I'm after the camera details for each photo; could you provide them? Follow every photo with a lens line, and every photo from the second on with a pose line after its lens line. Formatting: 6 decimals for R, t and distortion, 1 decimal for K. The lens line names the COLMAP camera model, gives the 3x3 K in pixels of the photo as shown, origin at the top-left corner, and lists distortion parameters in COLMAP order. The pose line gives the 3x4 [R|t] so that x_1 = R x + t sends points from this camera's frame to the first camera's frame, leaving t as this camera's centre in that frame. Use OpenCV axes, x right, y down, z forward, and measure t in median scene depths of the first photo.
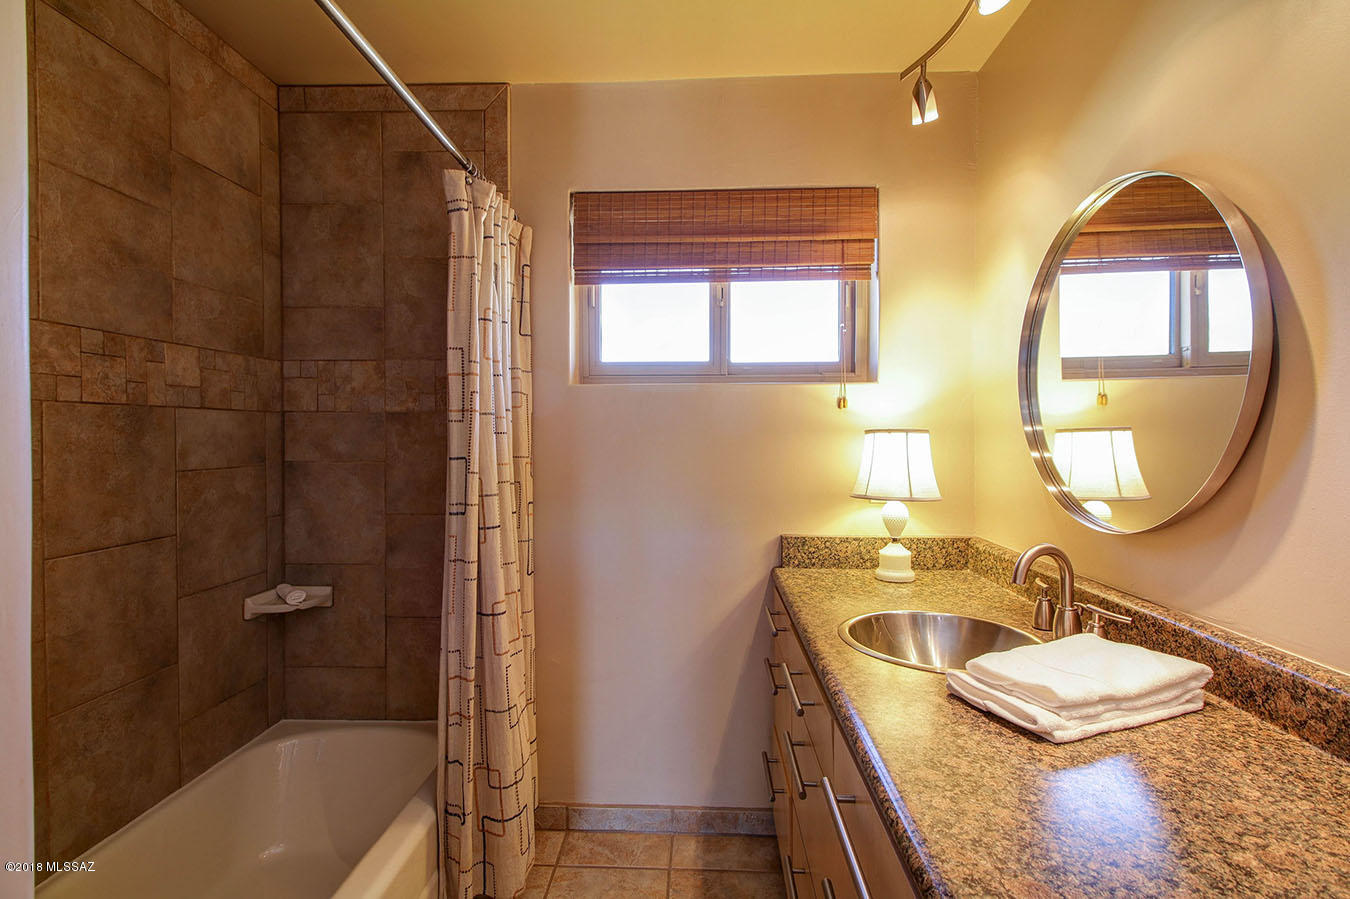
lens RADIAL K [[630.0, 0, 671.3], [0, 630.0, 446.5], [0, 0, 1]] dist [0.010511, -0.000021]
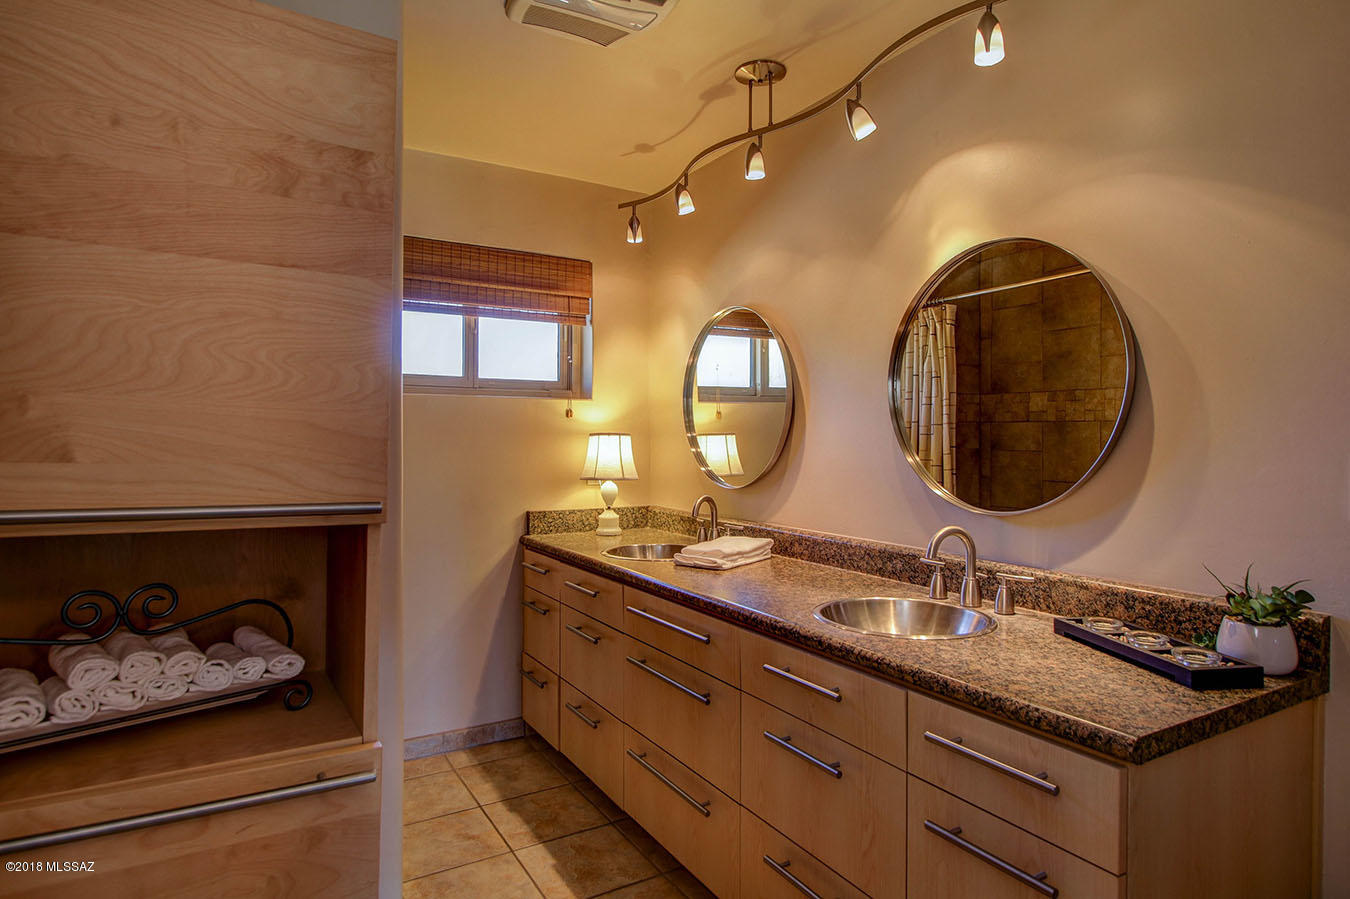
lens RADIAL K [[770.4, 0, 675.0], [0, 770.4, 449.5], [0, 0, 1]] dist [-0.001724, -0.000097]
pose [[0.831620, -0.004394, 0.555327, -0.485314], [0.001017, 0.999979, 0.006388, -0.000576], [-0.555344, -0.004748, 0.831607, -0.549108]]
